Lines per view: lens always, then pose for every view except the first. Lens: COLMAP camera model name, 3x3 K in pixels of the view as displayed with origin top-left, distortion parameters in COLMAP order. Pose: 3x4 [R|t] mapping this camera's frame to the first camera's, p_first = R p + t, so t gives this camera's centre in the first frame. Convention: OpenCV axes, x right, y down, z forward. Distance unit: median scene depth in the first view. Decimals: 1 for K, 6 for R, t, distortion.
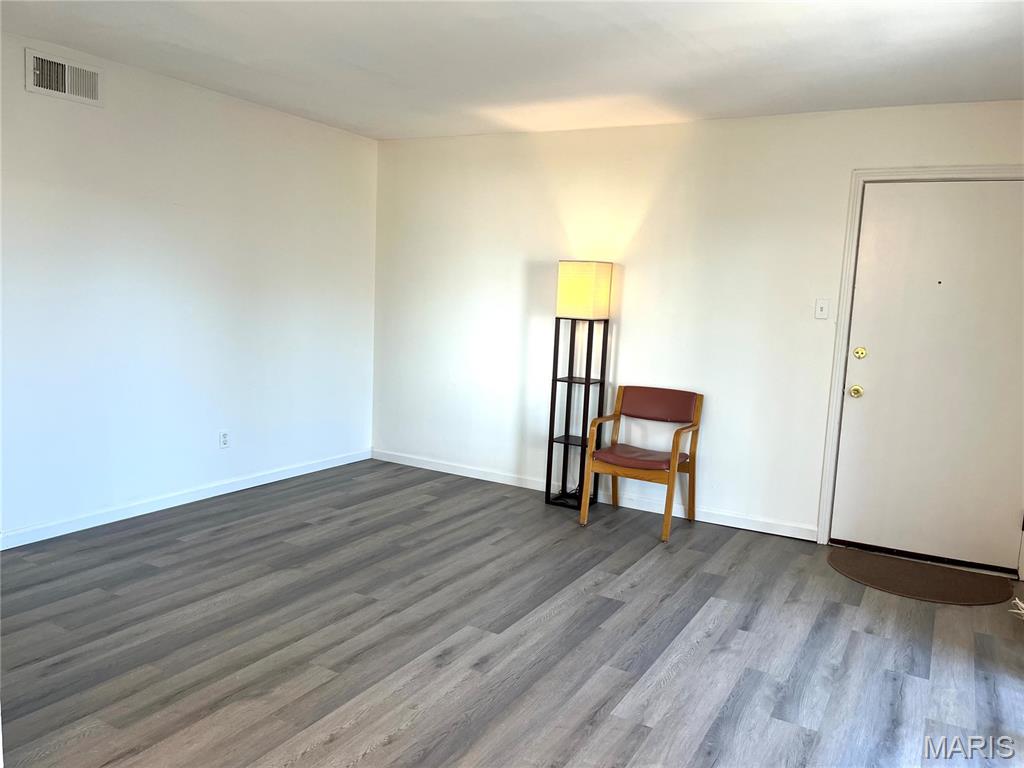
lens RADIAL K [[762.5, 0, 514.9], [0, 762.5, 389.1], [0, 0, 1]] dist [0.032918, -0.004440]
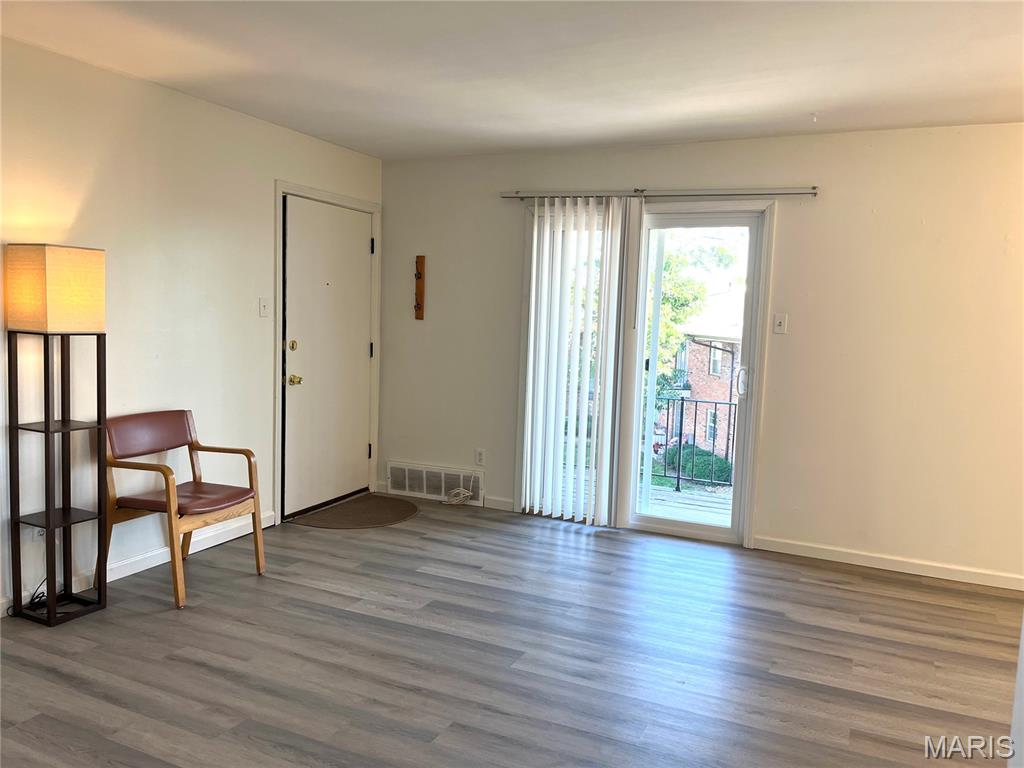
lens RADIAL K [[796.9, 0, 510.5], [0, 796.9, 381.7], [0, 0, 1]] dist [0.001763, -0.001258]
pose [[-0.090244, -0.138134, 0.986294, -0.807151], [0.086226, 0.985532, 0.145917, -0.149566], [-0.992180, 0.098212, -0.077027, 0.851659]]
